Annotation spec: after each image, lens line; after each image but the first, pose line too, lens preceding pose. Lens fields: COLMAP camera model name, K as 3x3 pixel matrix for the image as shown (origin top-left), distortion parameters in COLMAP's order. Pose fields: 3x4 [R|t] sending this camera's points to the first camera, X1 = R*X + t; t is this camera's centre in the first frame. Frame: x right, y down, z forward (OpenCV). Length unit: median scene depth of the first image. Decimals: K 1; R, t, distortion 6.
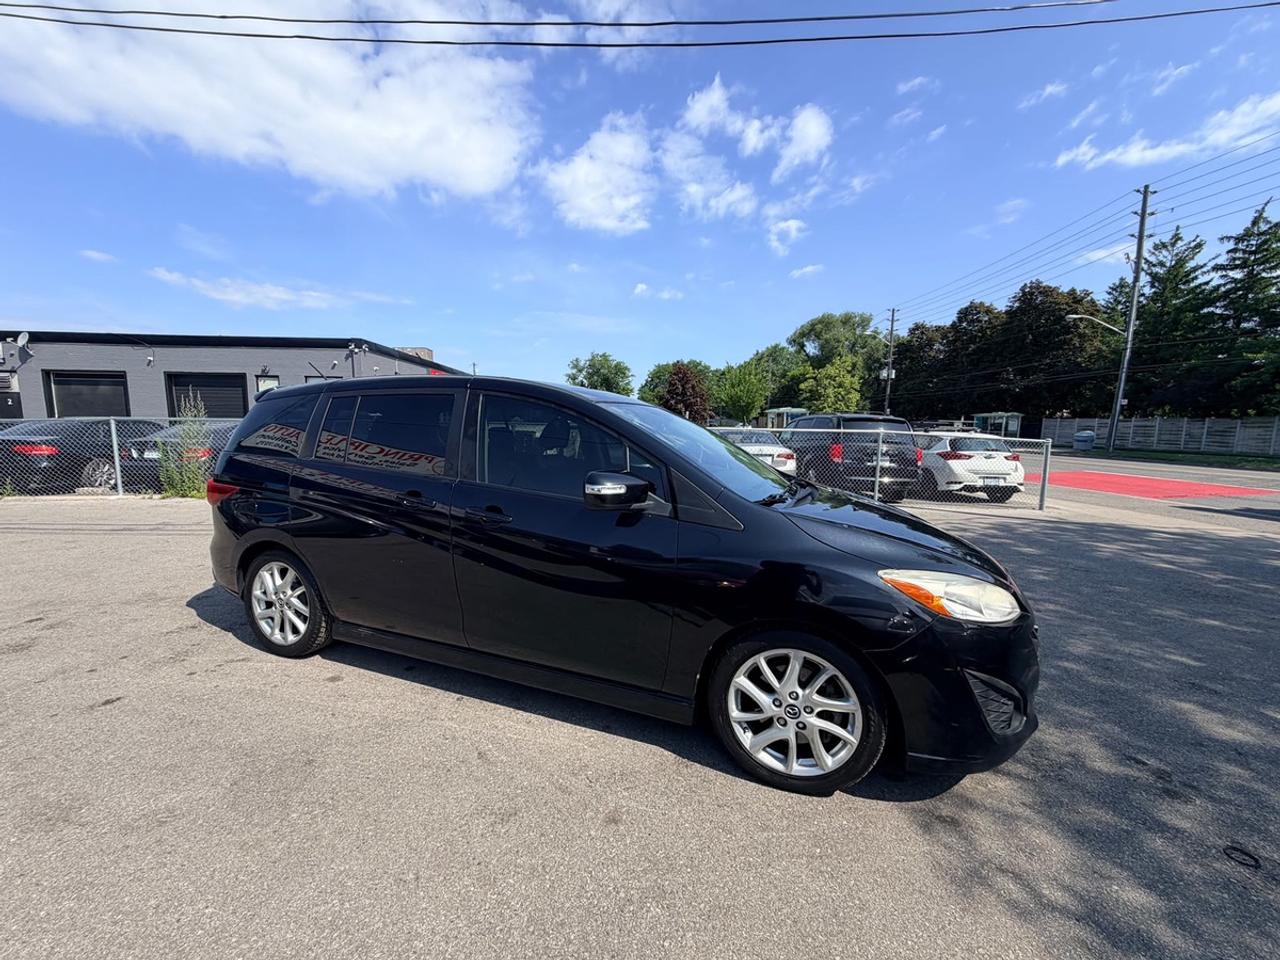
lens RADIAL K [[507.7, 0, 633.3], [0, 507.7, 476.1], [0, 0, 1]] dist [-0.000051, -0.000203]
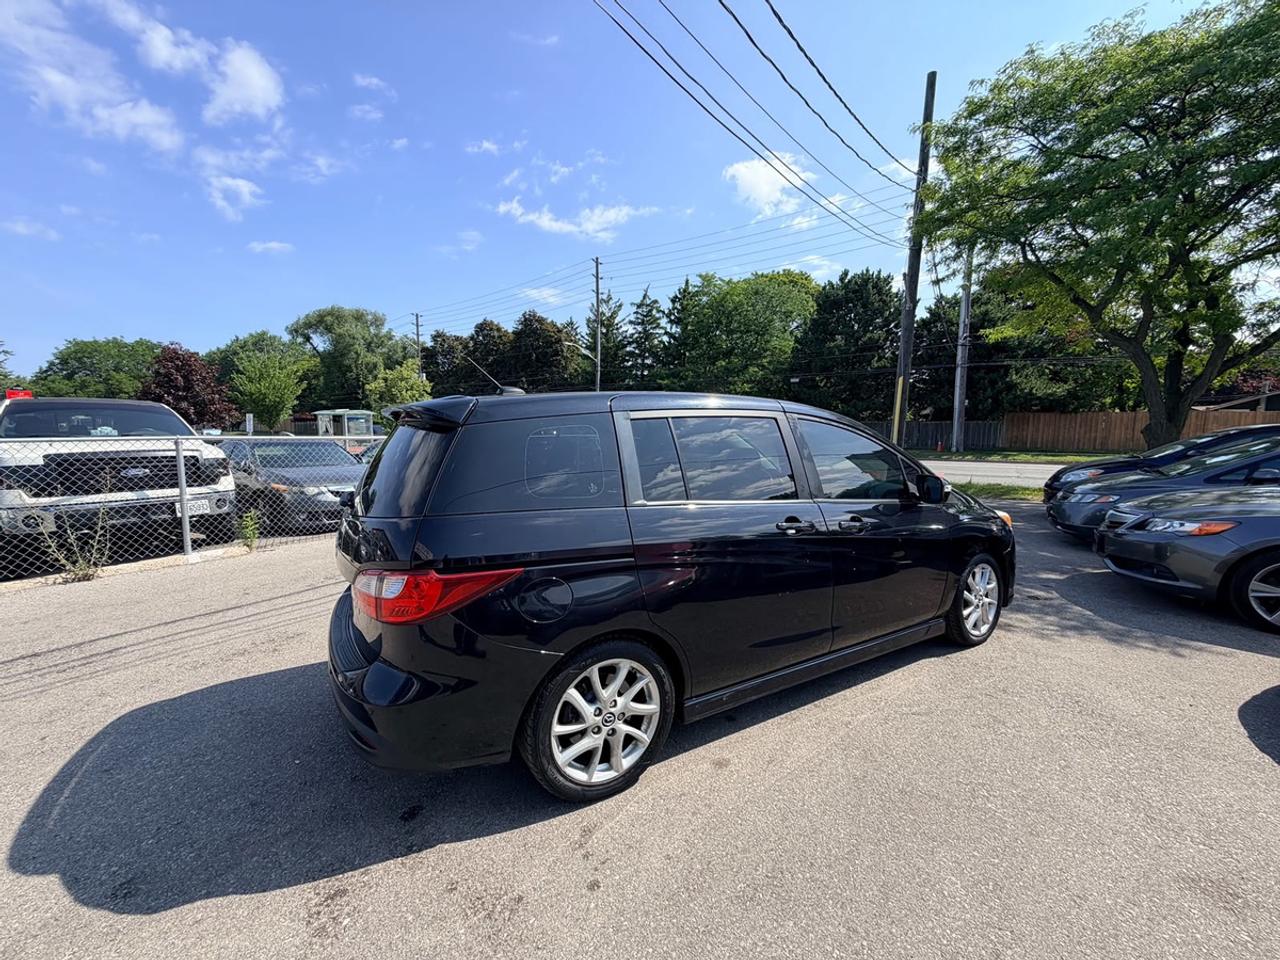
lens RADIAL K [[507.7, 0, 633.4], [0, 507.7, 492.2], [0, 0, 1]] dist [-0.000051, -0.000203]
pose [[0.618149, -0.114421, 0.777689, -0.159781], [0.091868, 0.993085, 0.073091, -0.013664], [-0.780674, 0.026263, 0.624386, 0.074269]]
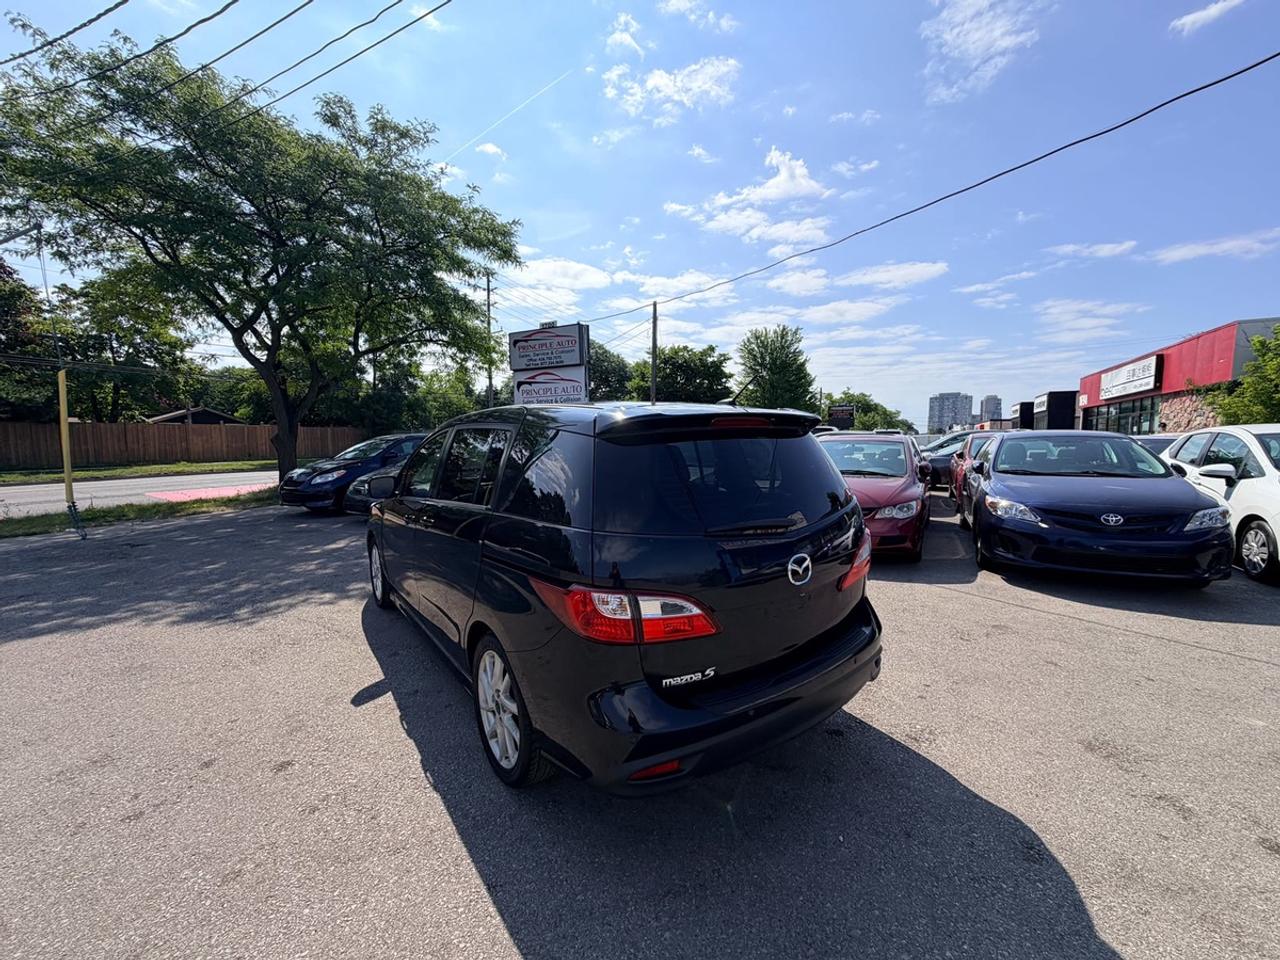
lens RADIAL K [[507.7, 0, 641.1], [0, 507.7, 491.7], [0, 0, 1]] dist [-0.000051, -0.000203]
pose [[-0.844268, -0.067620, 0.531638, -0.140627], [0.052847, 0.976668, 0.208149, -0.034997], [-0.533309, 0.203829, -0.820996, 0.273108]]
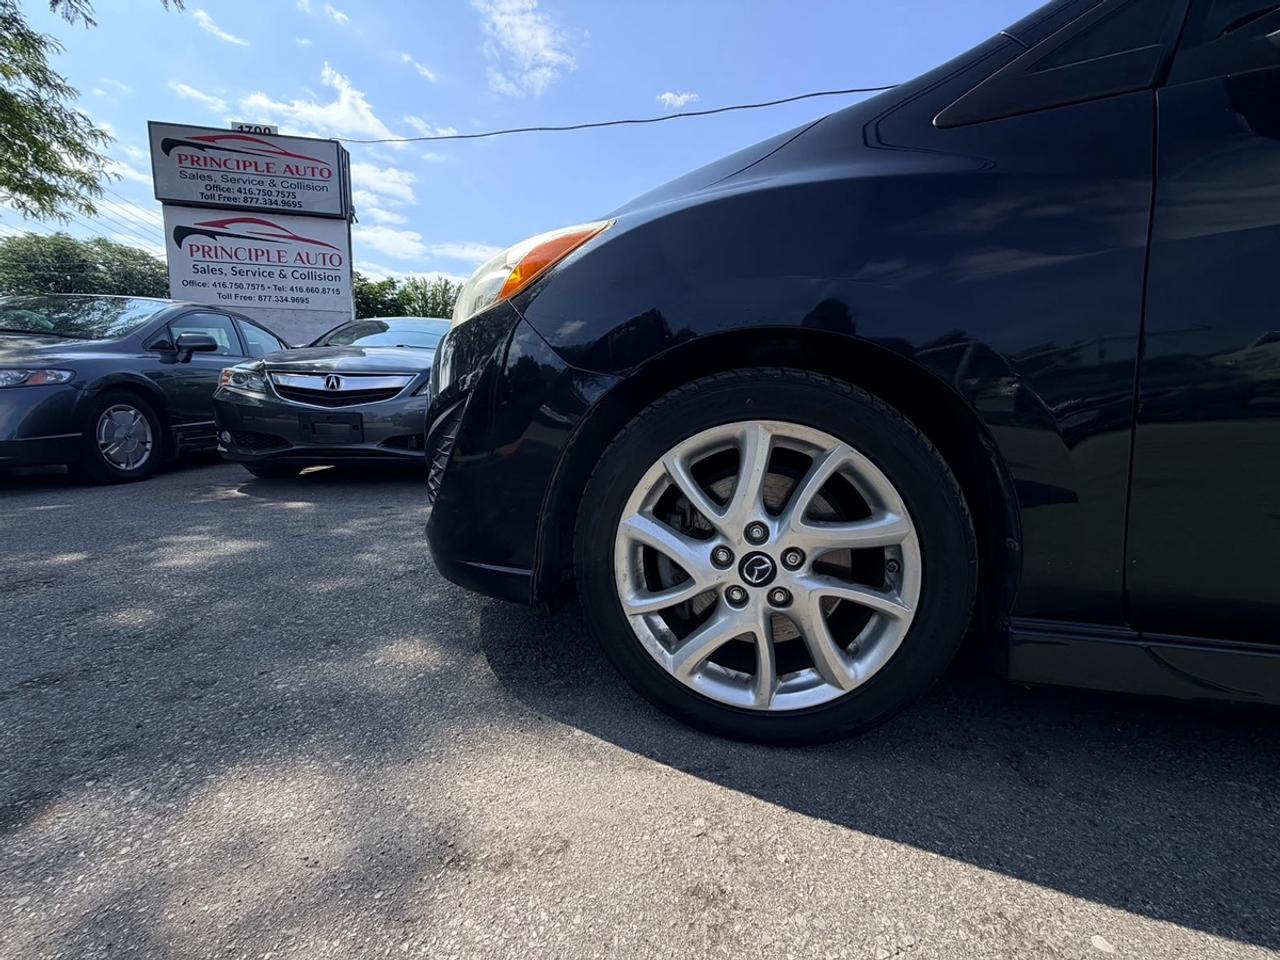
lens RADIAL K [[507.7, 0, 636.2], [0, 507.7, 483.5], [0, 0, 1]] dist [-0.000051, -0.000203]
pose [[-0.991351, -0.021807, -0.129416, 0.074232], [-0.052443, 0.969771, 0.238314, 0.020810], [0.120307, 0.243040, -0.962527, 0.200956]]
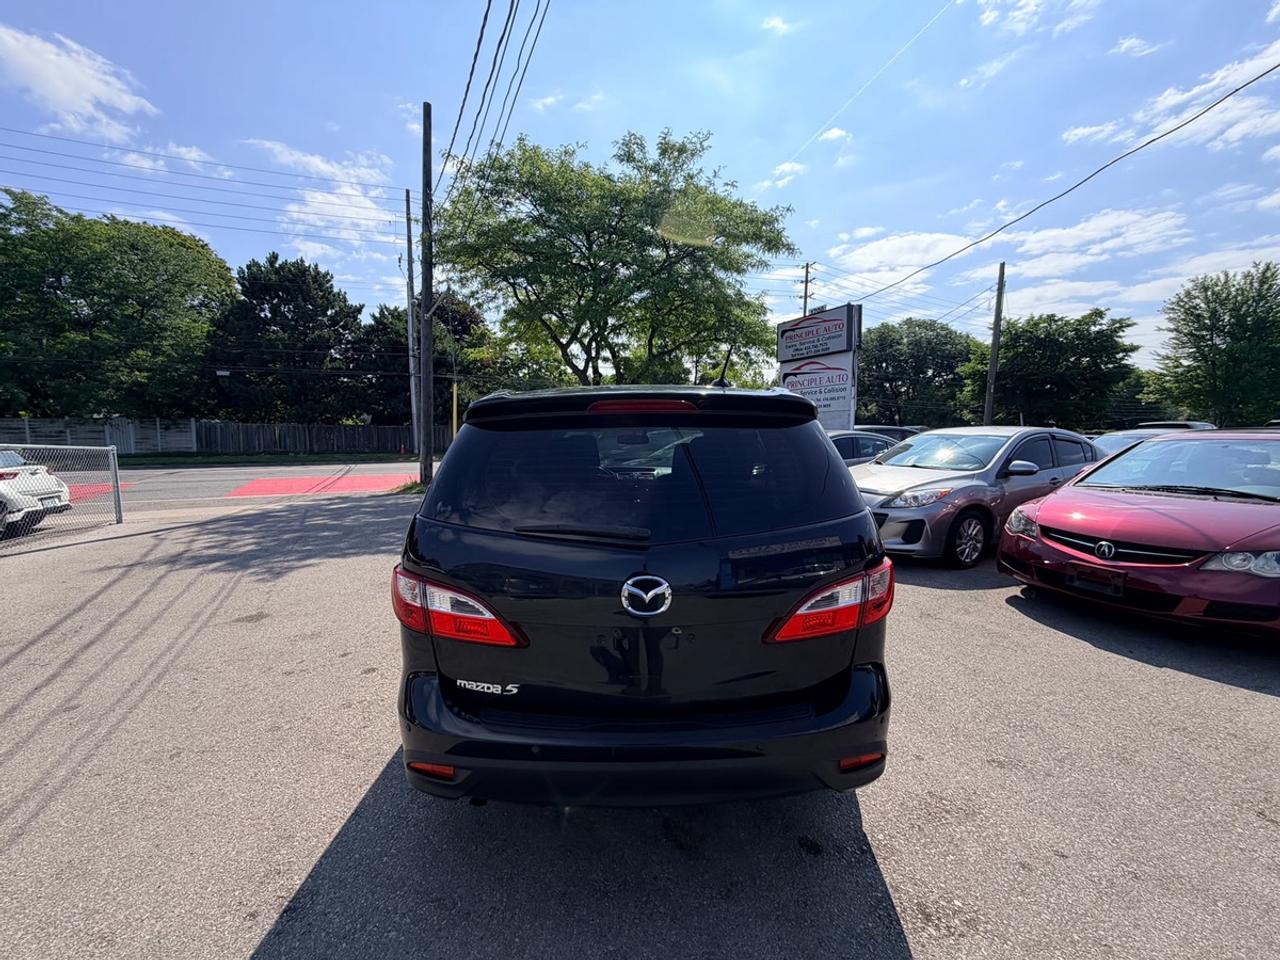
lens RADIAL K [[507.7, 0, 639.8], [0, 507.7, 492.4], [0, 0, 1]] dist [-0.000051, -0.000203]
pose [[-0.377567, -0.124958, 0.917512, -0.178344], [0.094242, 0.980522, 0.172321, -0.026983], [-0.921174, 0.151531, -0.358437, 0.210312]]
